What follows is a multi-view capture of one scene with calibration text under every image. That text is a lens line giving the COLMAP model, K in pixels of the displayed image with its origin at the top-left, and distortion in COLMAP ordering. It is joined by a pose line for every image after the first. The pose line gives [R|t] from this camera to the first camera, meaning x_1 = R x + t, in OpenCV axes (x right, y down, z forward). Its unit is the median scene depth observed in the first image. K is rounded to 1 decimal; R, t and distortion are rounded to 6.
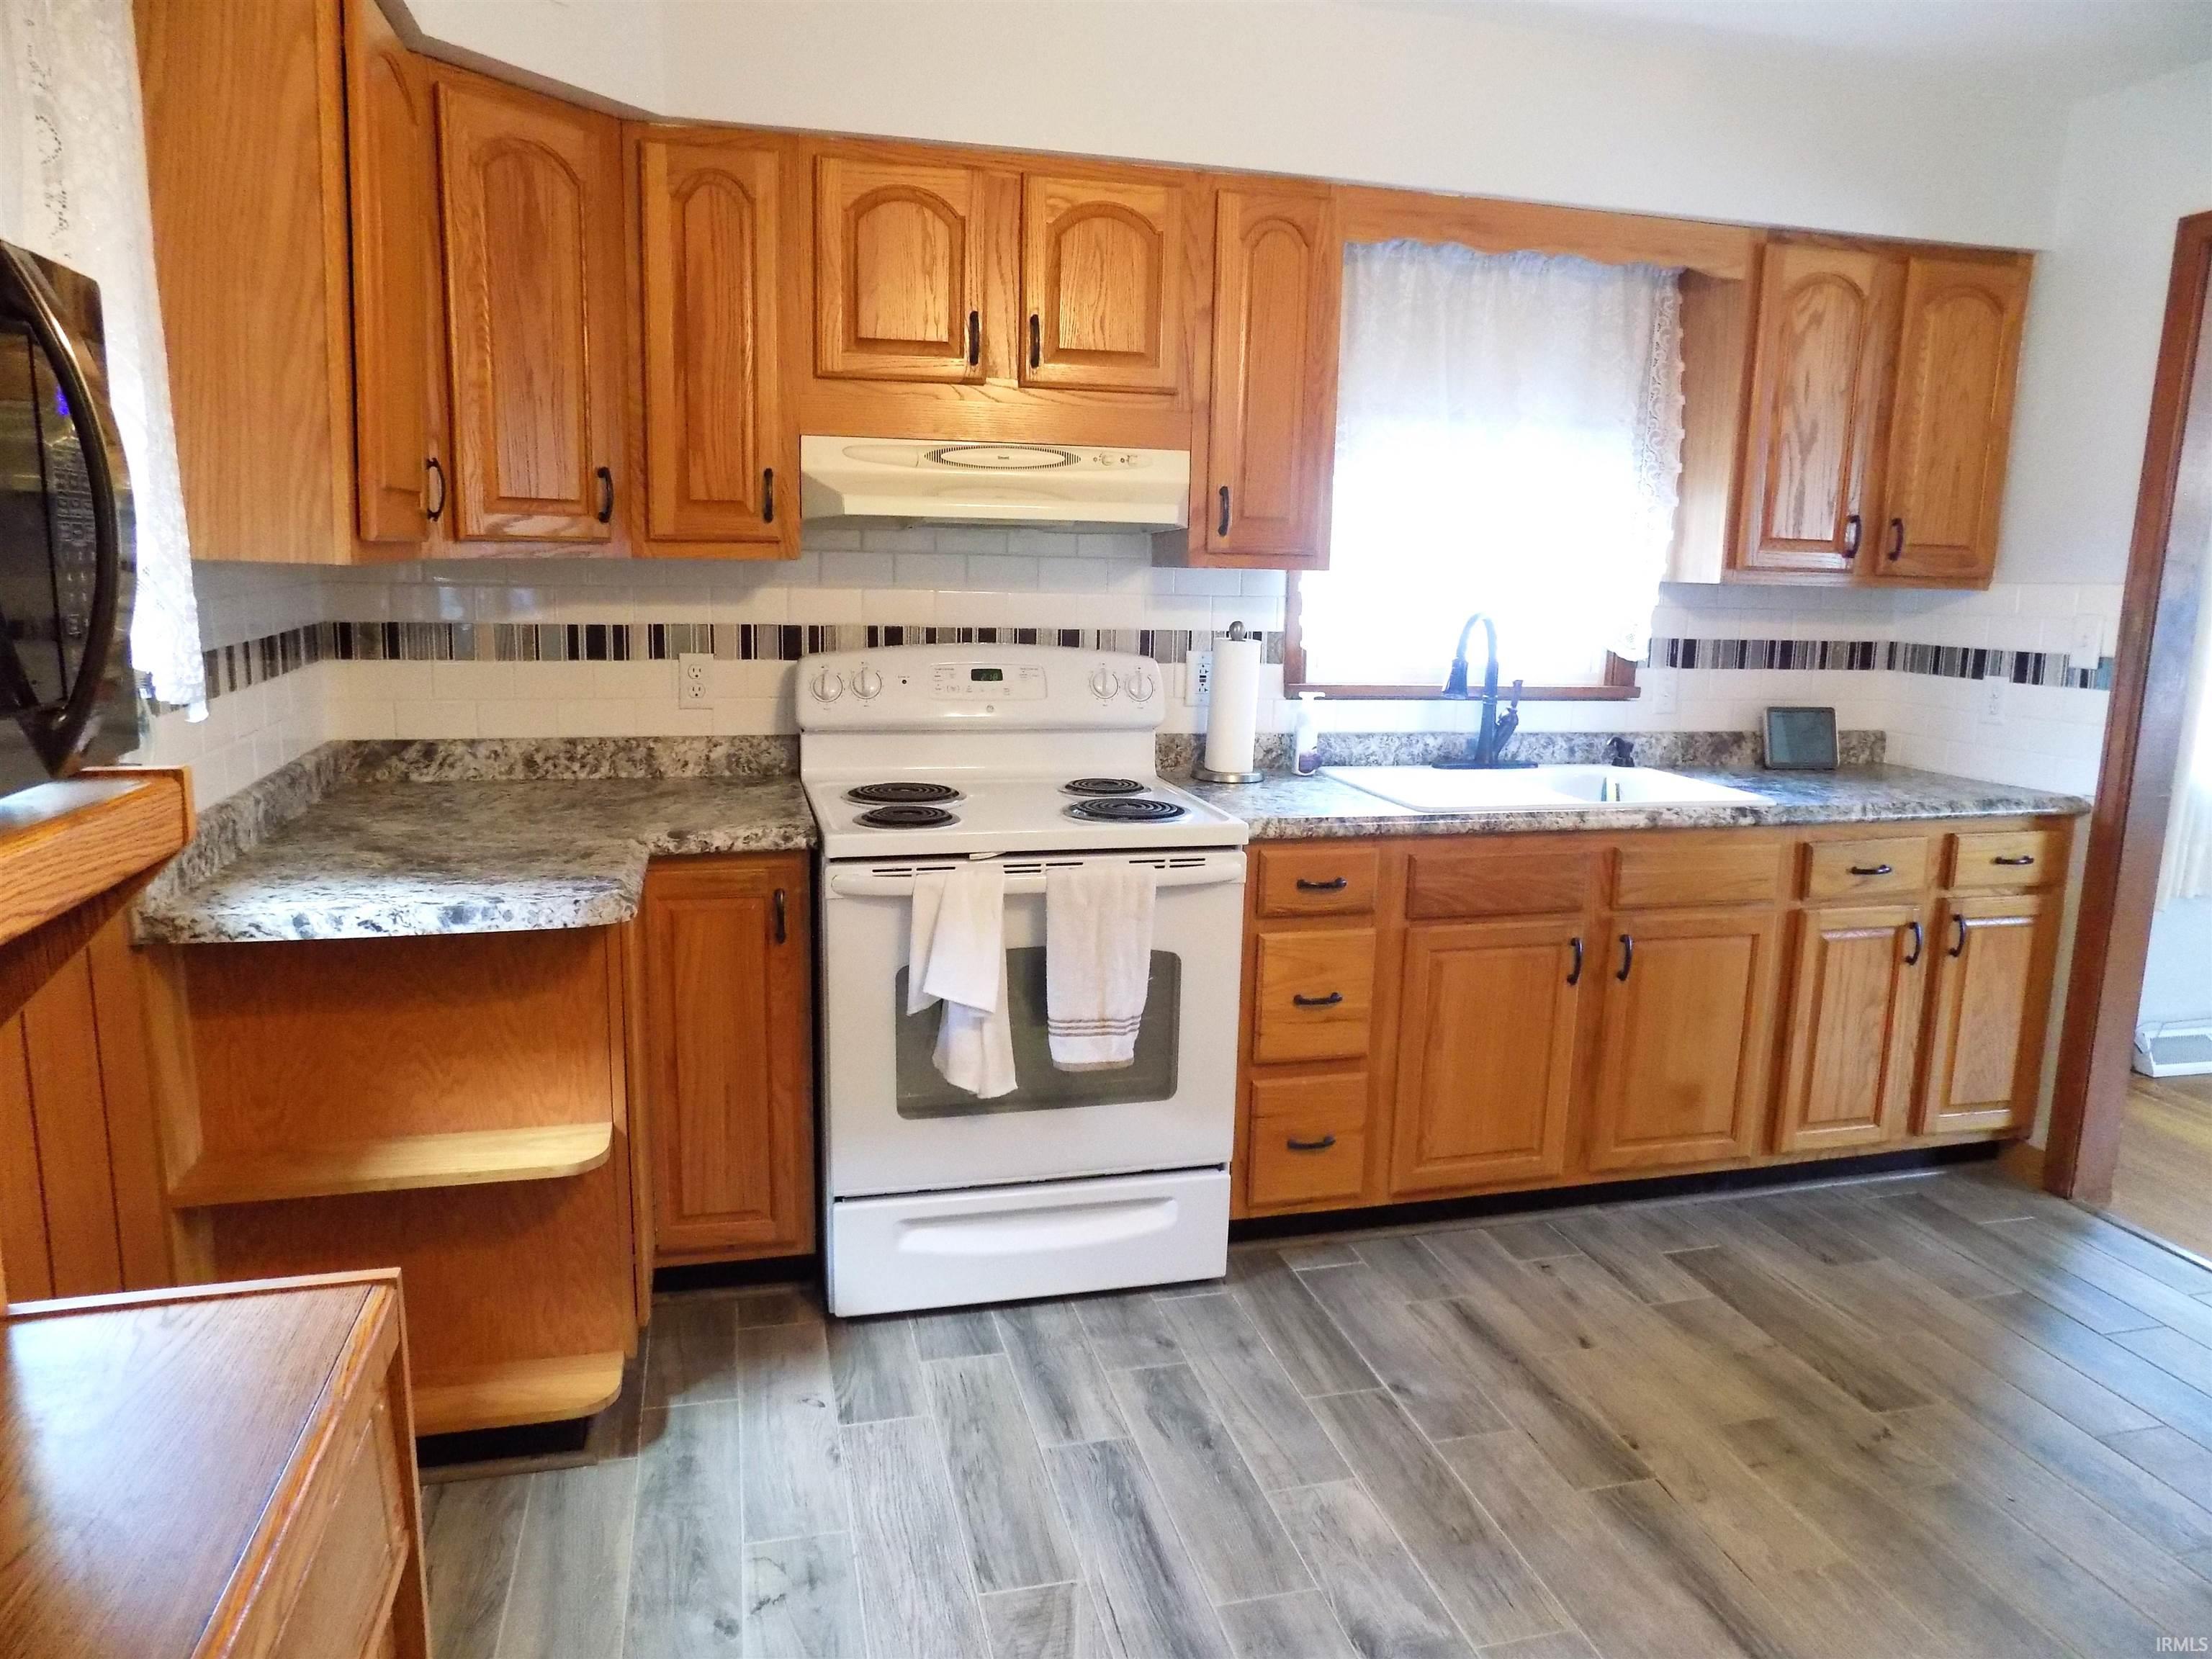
lens RADIAL K [[1487.4, 0, 1108.3], [0, 1487.4, 814.1], [0, 0, 1]] dist [-0.080401, 0.085172]
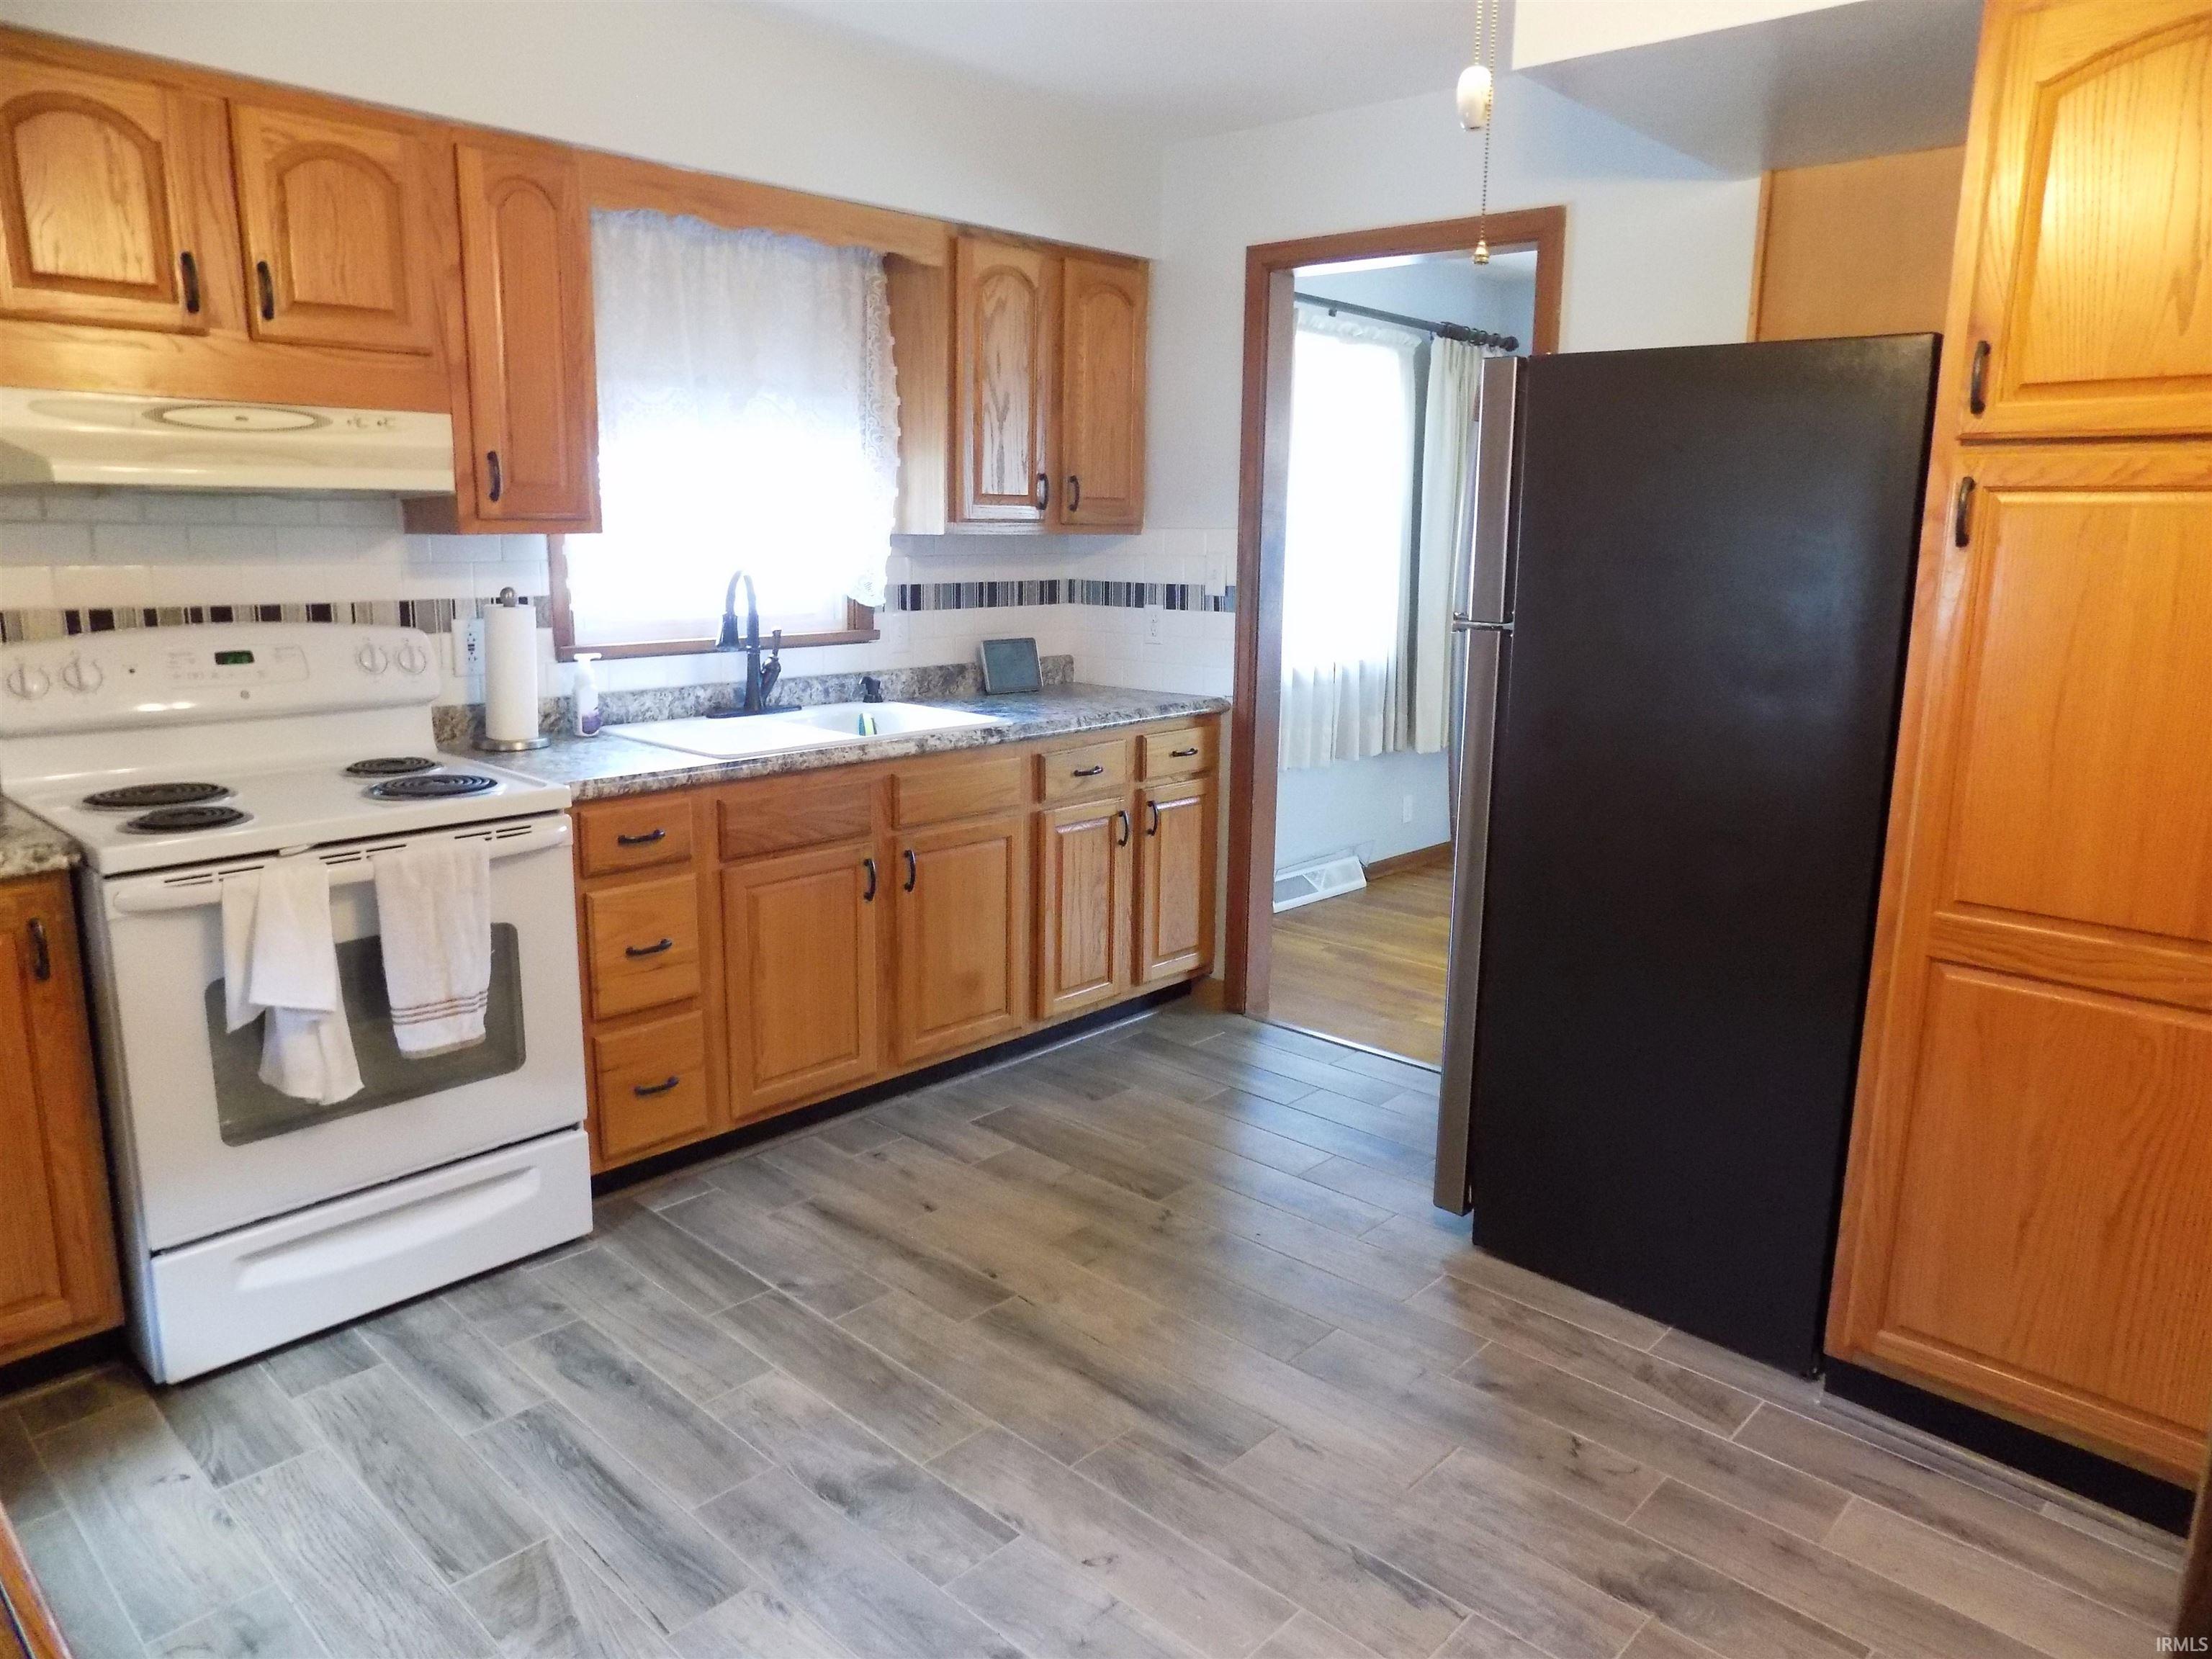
lens RADIAL K [[1487.4, 0, 1108.3], [0, 1487.4, 814.1], [0, 0, 1]] dist [-0.080401, 0.085172]
pose [[0.845972, -0.116153, 0.520423, -0.110388], [0.098228, 0.993230, 0.062005, -0.001147], [-0.524102, -0.001334, 0.851655, -0.047987]]
